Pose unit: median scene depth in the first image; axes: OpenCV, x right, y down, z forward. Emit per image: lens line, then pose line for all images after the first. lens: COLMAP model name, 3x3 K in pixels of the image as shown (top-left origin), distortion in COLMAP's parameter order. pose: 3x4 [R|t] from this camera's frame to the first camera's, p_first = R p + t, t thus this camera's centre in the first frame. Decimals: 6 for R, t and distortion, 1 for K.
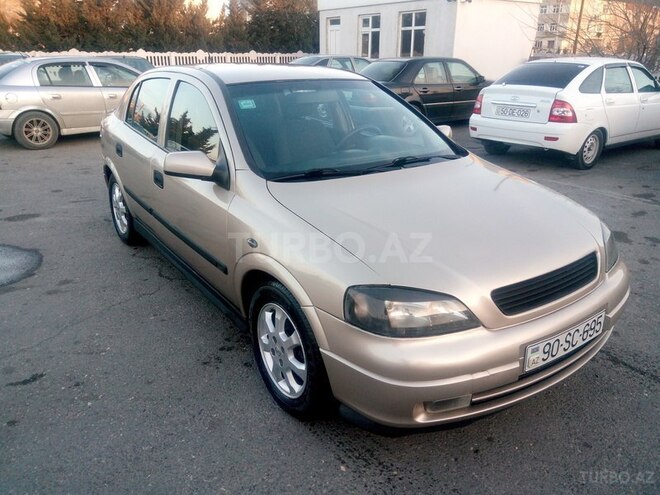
lens RADIAL K [[514.1, 0, 333.1], [0, 514.1, 243.0], [0, 0, 1]] dist [0.073148, -0.094287]
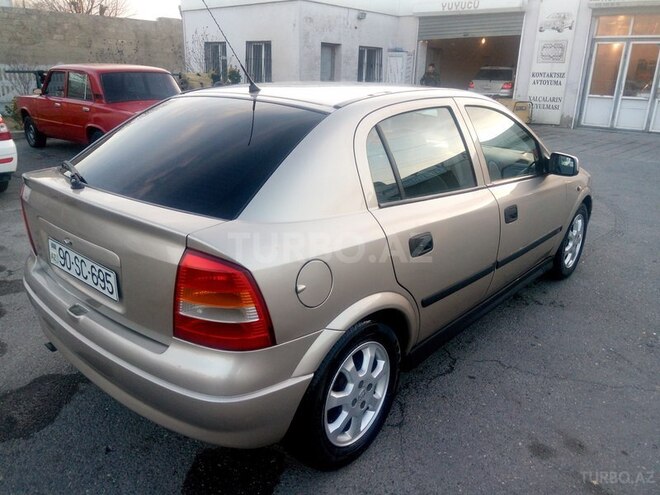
lens RADIAL K [[514.1, 0, 328.6], [0, 514.1, 242.4], [0, 0, 1]] dist [0.073148, -0.094287]
pose [[-0.243103, -0.310613, 0.918924, -0.891799], [0.314874, 0.870772, 0.377637, -0.421350], [-0.917472, 0.381150, -0.113883, 1.146408]]
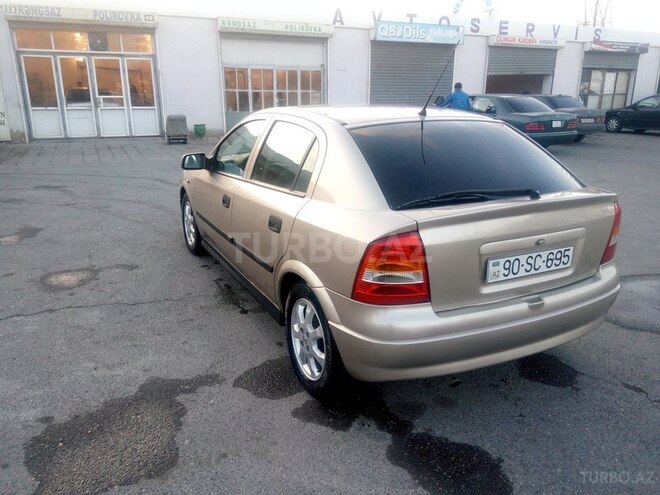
lens RADIAL K [[514.1, 0, 332.7], [0, 514.1, 245.0], [0, 0, 1]] dist [0.073148, -0.094287]
pose [[-0.991870, -0.040313, 0.120704, -0.217672], [0.040499, 0.799191, 0.599711, -0.680332], [-0.120641, 0.599723, -0.791061, 1.818616]]
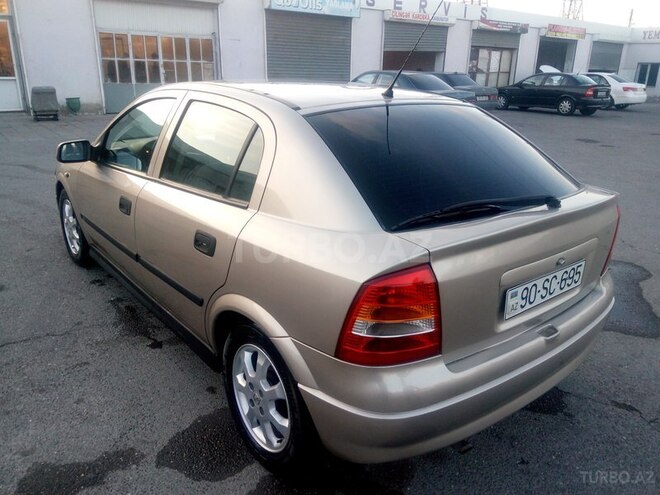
lens RADIAL K [[514.1, 0, 334.8], [0, 514.1, 243.5], [0, 0, 1]] dist [0.073148, -0.094287]
pose [[-0.996436, 0.003265, -0.084291, -0.136263], [-0.051025, 0.772382, 0.633106, -0.618157], [0.067172, 0.635150, -0.769462, 1.656064]]
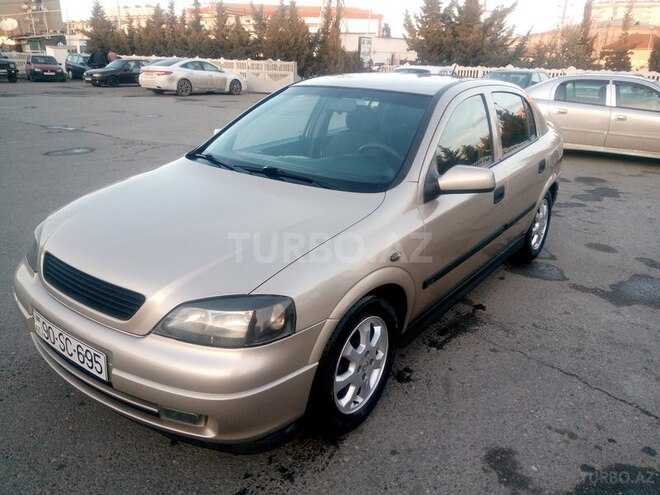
lens RADIAL K [[514.1, 0, 339.3], [0, 514.1, 241.3], [0, 0, 1]] dist [0.073148, -0.094287]
pose [[0.339141, 0.320828, -0.884338, 0.743492], [-0.358342, 0.913235, 0.193889, -0.188272], [0.869813, 0.251140, 0.424681, 0.512880]]
